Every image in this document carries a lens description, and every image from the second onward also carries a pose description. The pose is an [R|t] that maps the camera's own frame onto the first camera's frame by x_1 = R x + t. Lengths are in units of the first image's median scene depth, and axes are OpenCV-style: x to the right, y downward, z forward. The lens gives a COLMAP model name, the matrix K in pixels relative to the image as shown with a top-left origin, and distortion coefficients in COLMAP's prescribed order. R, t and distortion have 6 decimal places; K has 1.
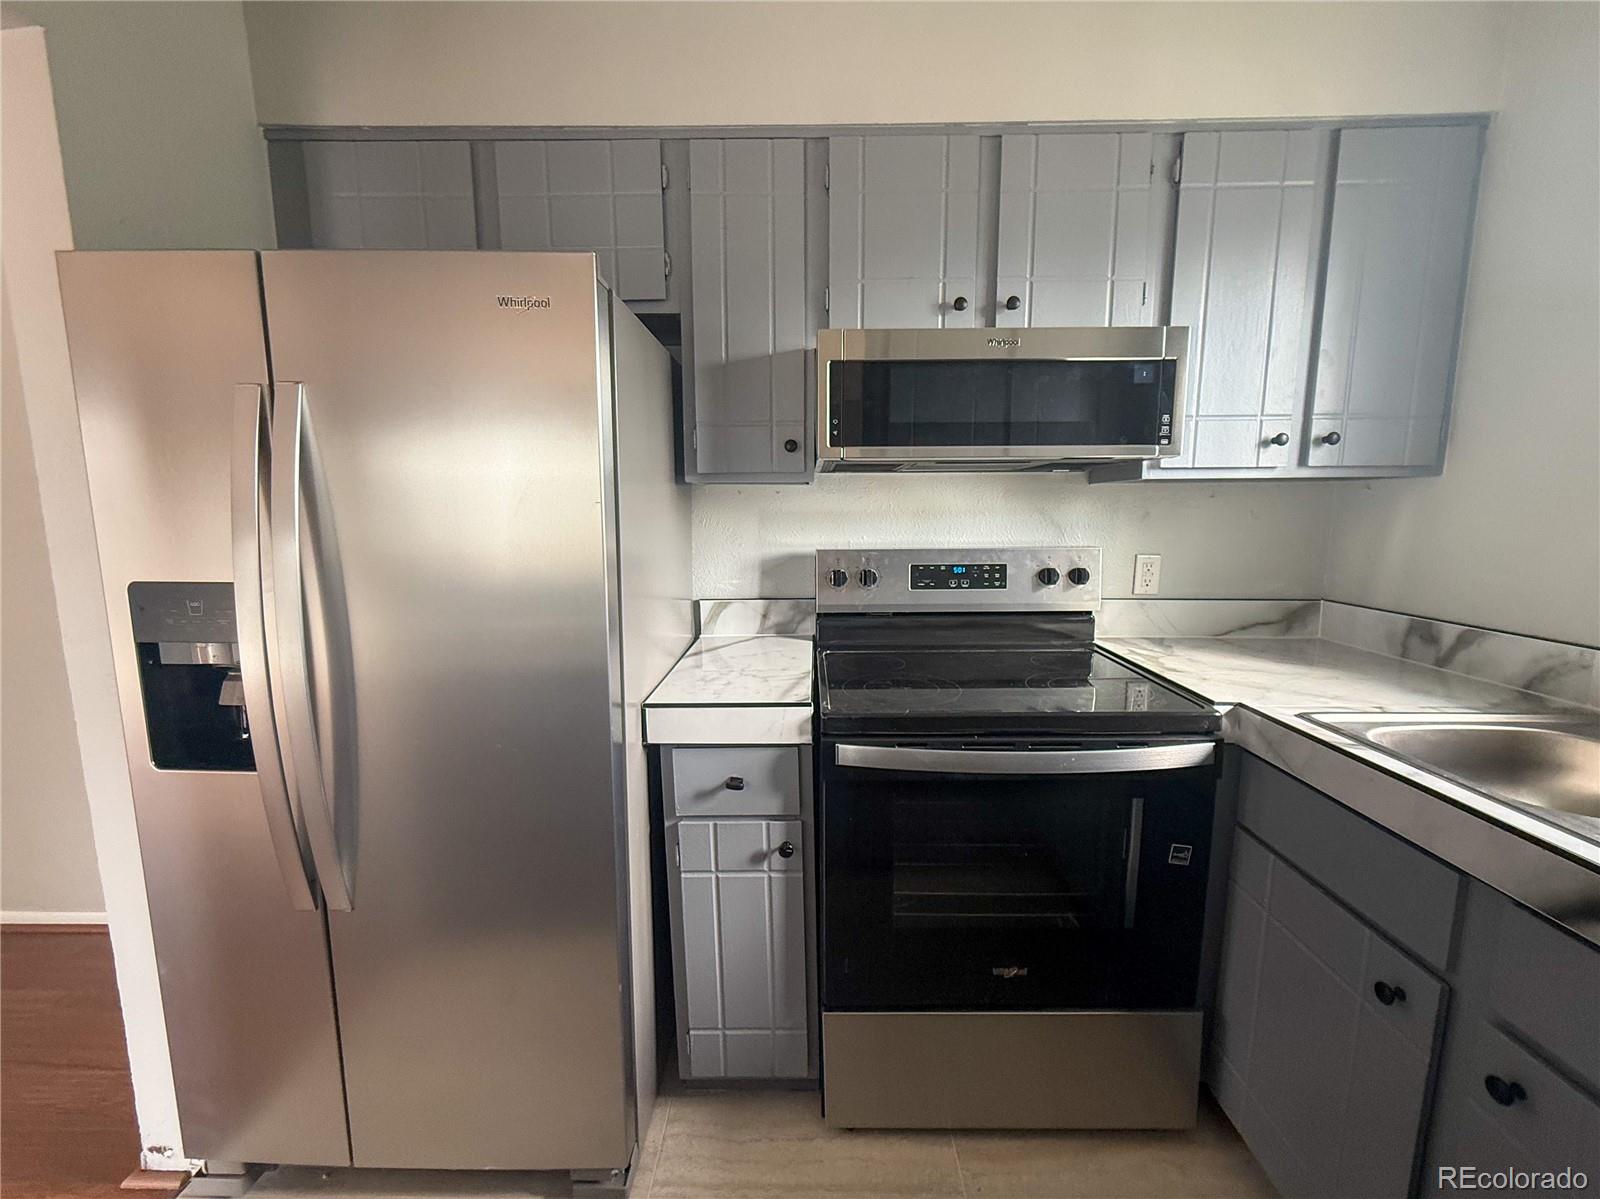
lens RADIAL K [[653.0, 0, 800.0], [0, 653.0, 599.5], [0, 0, 1]] dist [-0.001459, -0.000293]
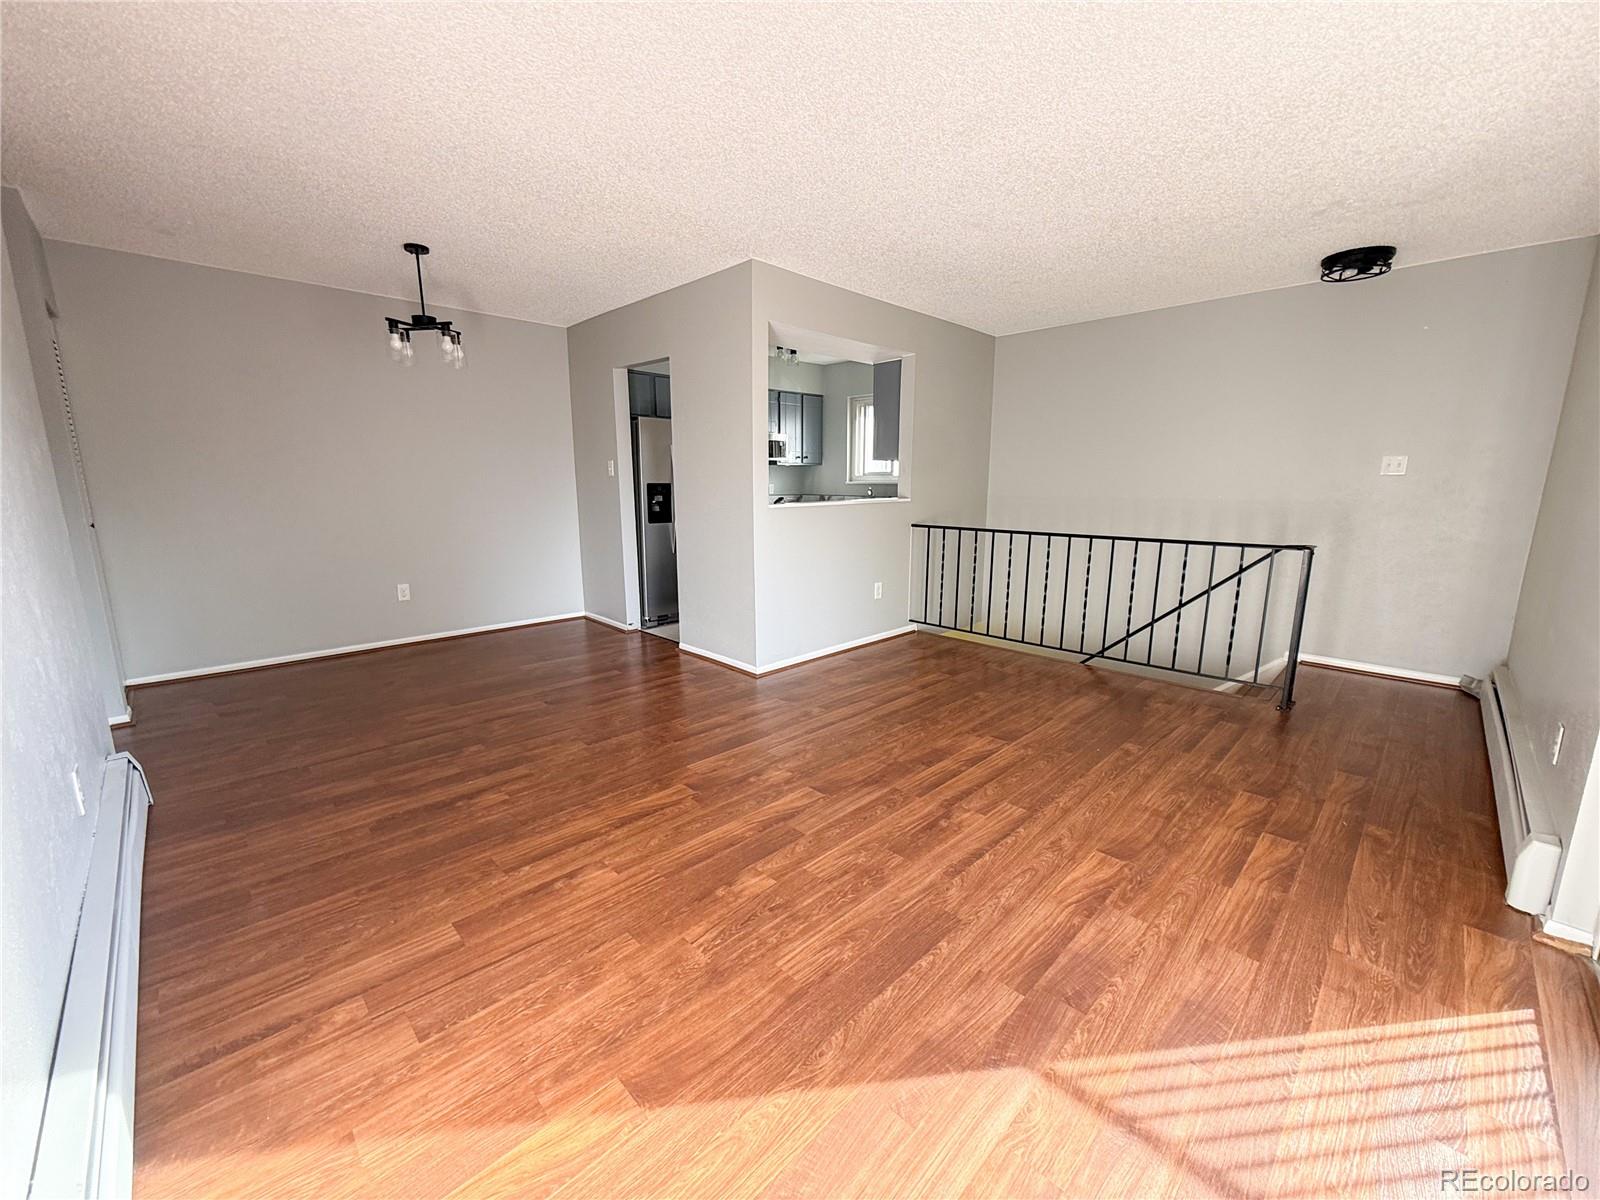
lens RADIAL K [[639.1, 0, 800.0], [0, 639.1, 600.0], [0, 0, 1]] dist [-0.000149, -0.000094]
pose [[0.704834, -0.129828, 0.697390, -2.716595], [0.096351, 0.991520, 0.087204, 0.392396], [-0.702798, 0.005730, 0.711366, -2.376120]]
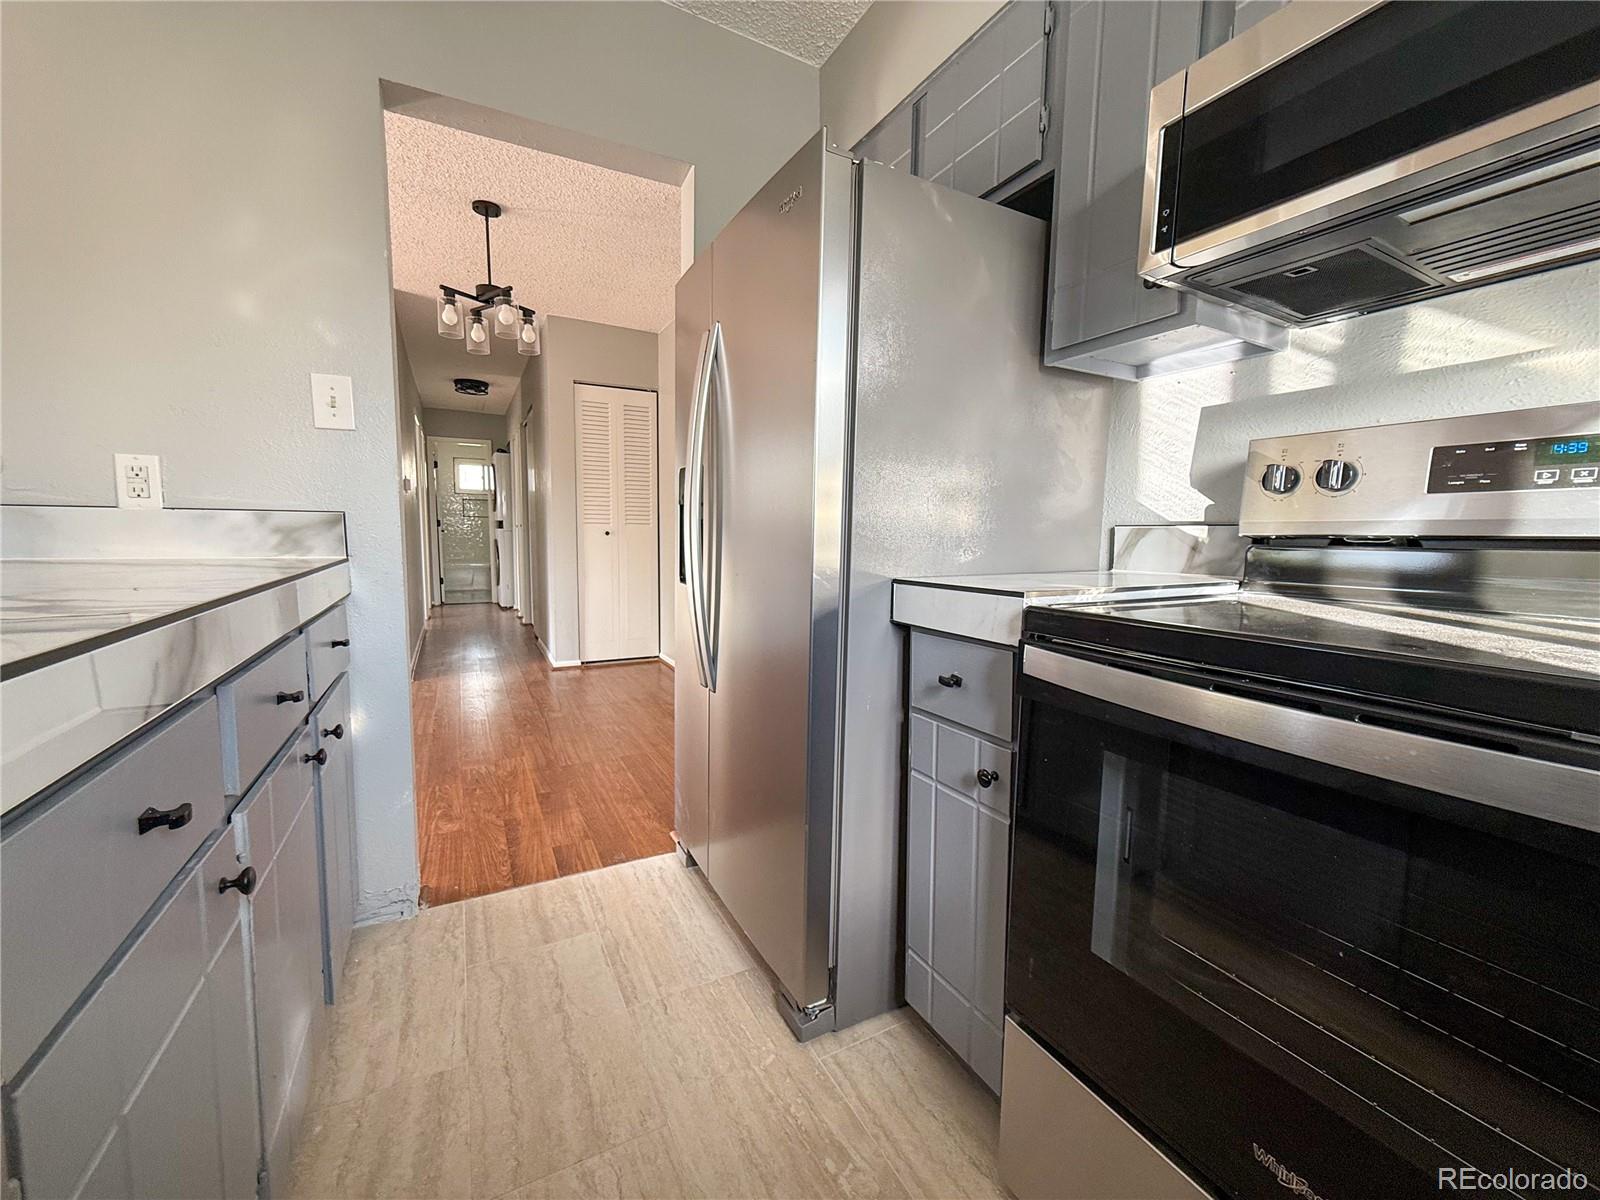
lens RADIAL K [[639.1, 0, 800.0], [0, 639.1, 600.0], [0, 0, 1]] dist [-0.000149, -0.000094]
pose [[0.482983, 0.103921, -0.869441, 0.474501], [-0.139378, 0.989397, 0.040833, 0.151167], [0.864466, 0.101459, 0.492346, 0.357314]]
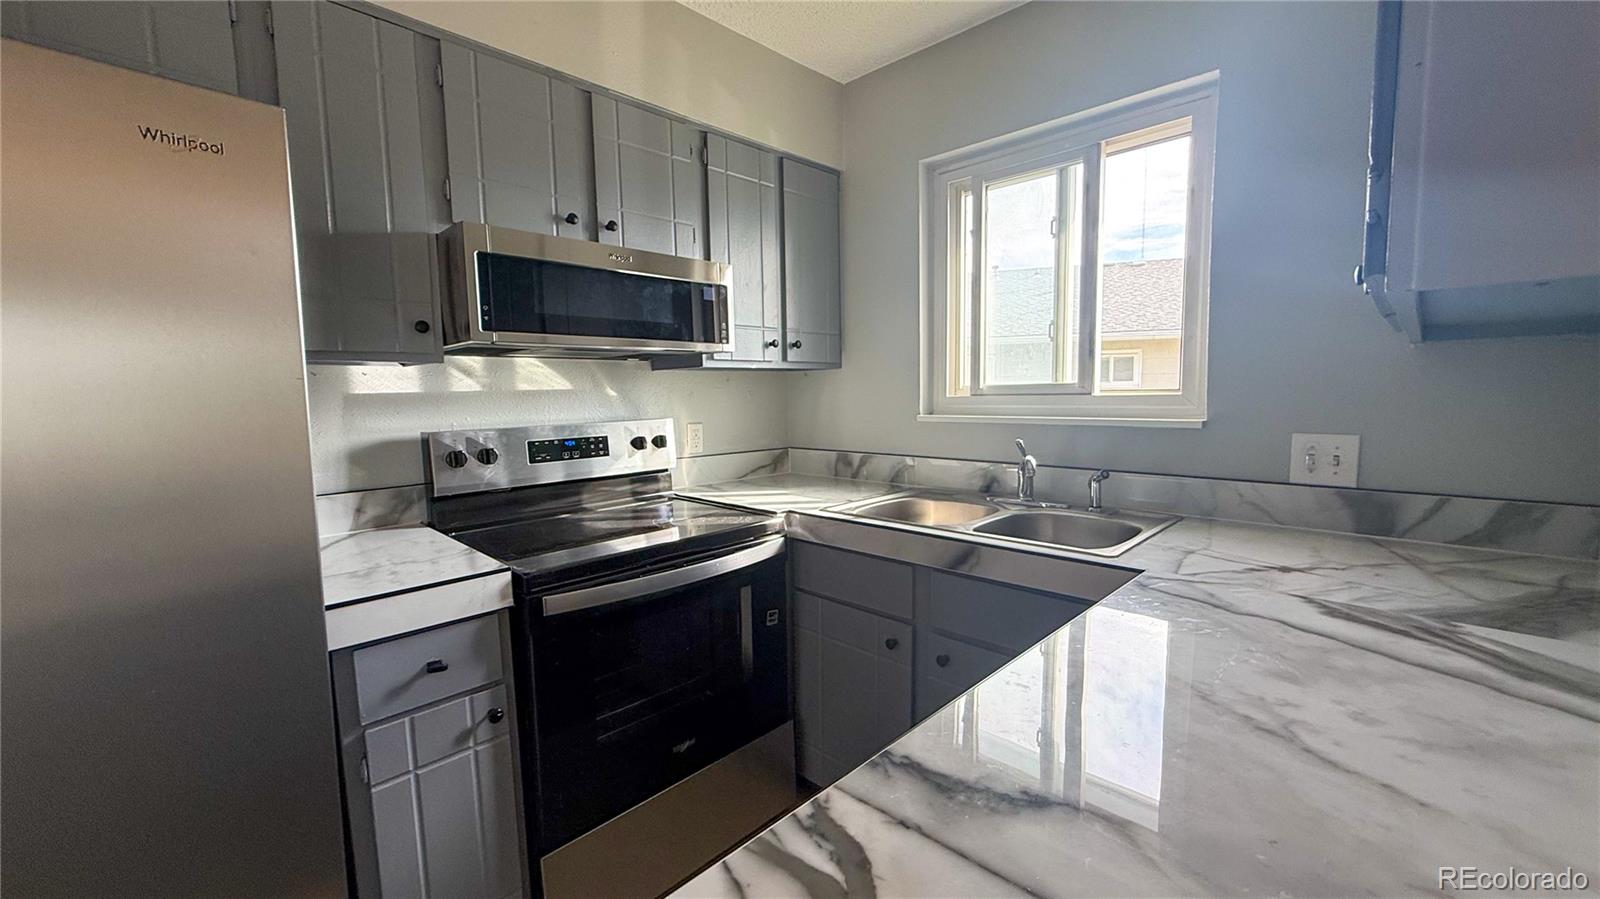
lens RADIAL K [[637.5, 0, 800.0], [0, 637.5, 449.5], [0, 0, 1]] dist [-0.000045, -0.000021]
pose [[0.685757, -0.072982, 0.724162, -0.352398], [0.115113, 0.993313, -0.008901, 0.026744], [-0.718670, 0.089464, 0.689573, -0.071611]]
